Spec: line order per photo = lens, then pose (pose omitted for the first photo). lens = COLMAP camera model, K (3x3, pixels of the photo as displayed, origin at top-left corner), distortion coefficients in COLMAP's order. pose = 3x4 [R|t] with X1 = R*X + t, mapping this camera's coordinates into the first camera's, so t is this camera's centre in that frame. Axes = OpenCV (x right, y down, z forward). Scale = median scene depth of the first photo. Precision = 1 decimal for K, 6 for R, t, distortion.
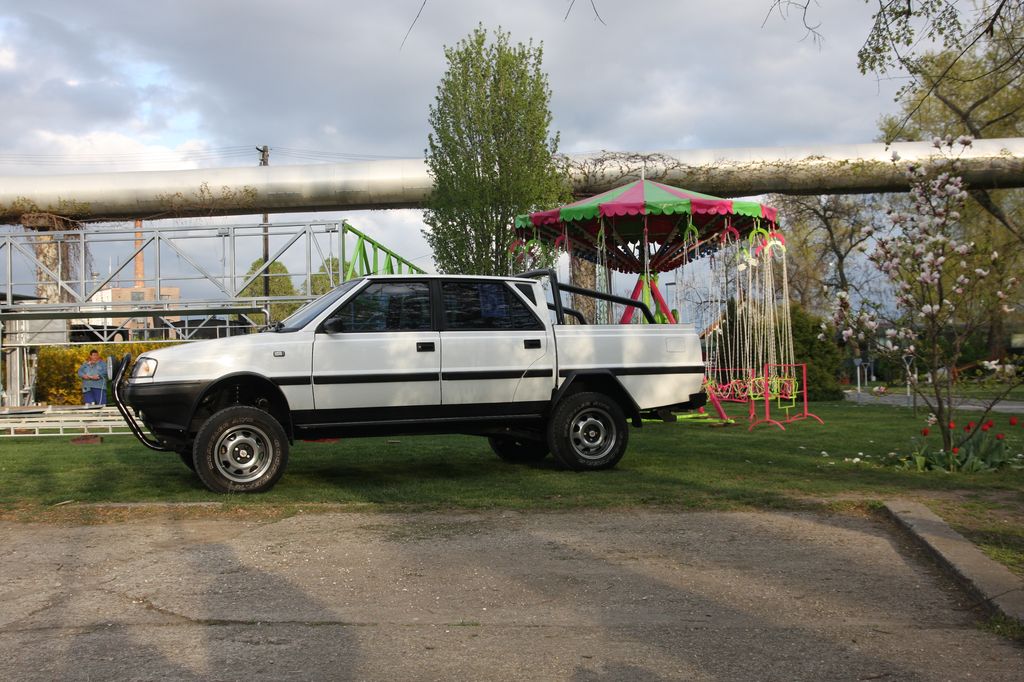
lens RADIAL K [[1088.8, 0, 493.7], [0, 1088.8, 350.0], [0, 0, 1]] dist [0.006006, 0.000000]
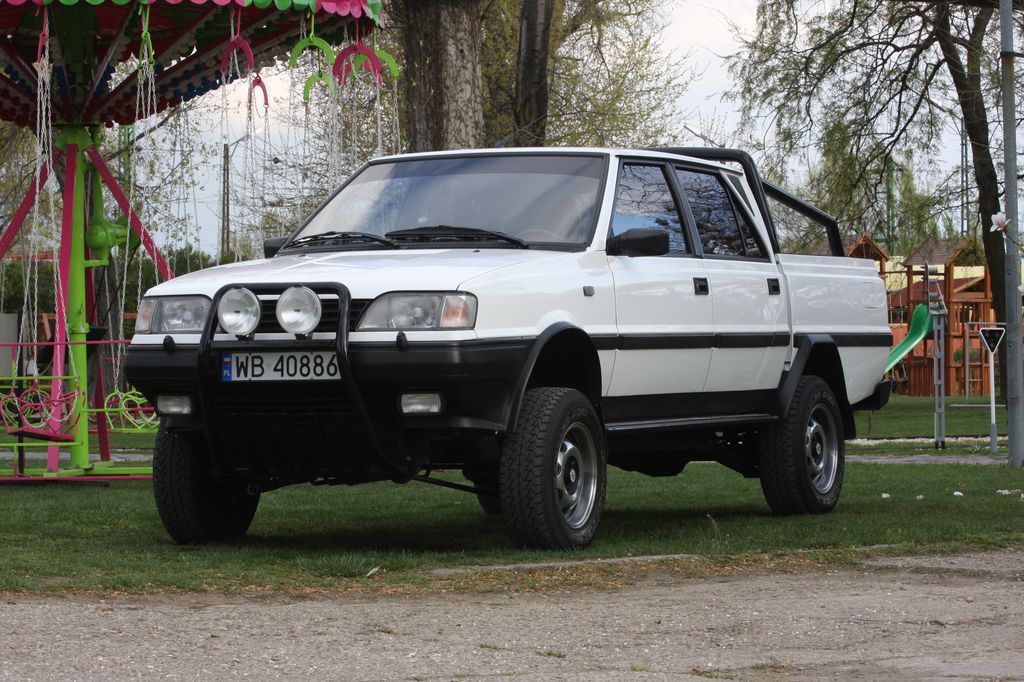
lens RADIAL K [[3612.2, 0, 511.4], [0, 3612.2, 336.6], [0, 0, 1]] dist [-0.415907, 0.000000]
pose [[0.711868, 0.018811, 0.702061, -1.325867], [-0.014063, 0.999823, -0.012530, 0.043878], [-0.702172, -0.000953, 0.712007, -0.212833]]
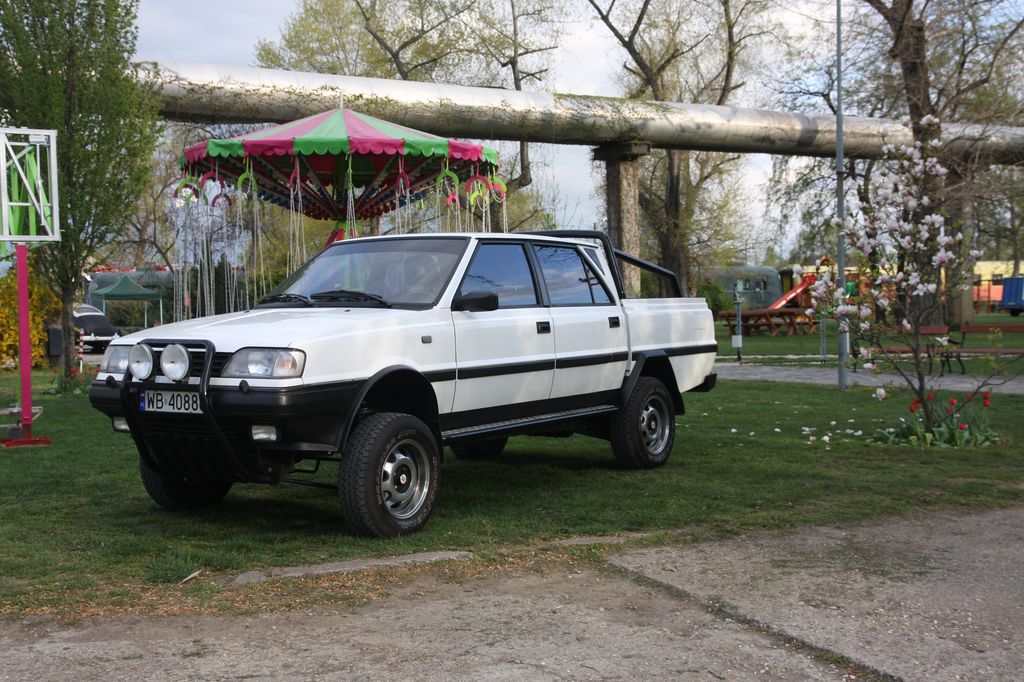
lens RADIAL K [[1258.2, 0, 545.8], [0, 1258.2, 336.0], [0, 0, 1]] dist [-0.059077, 0.000000]
pose [[0.801377, -0.007447, 0.598113, -0.576520], [-0.011922, 0.999525, 0.028419, -0.021548], [-0.598041, -0.029905, 0.800908, 0.248672]]
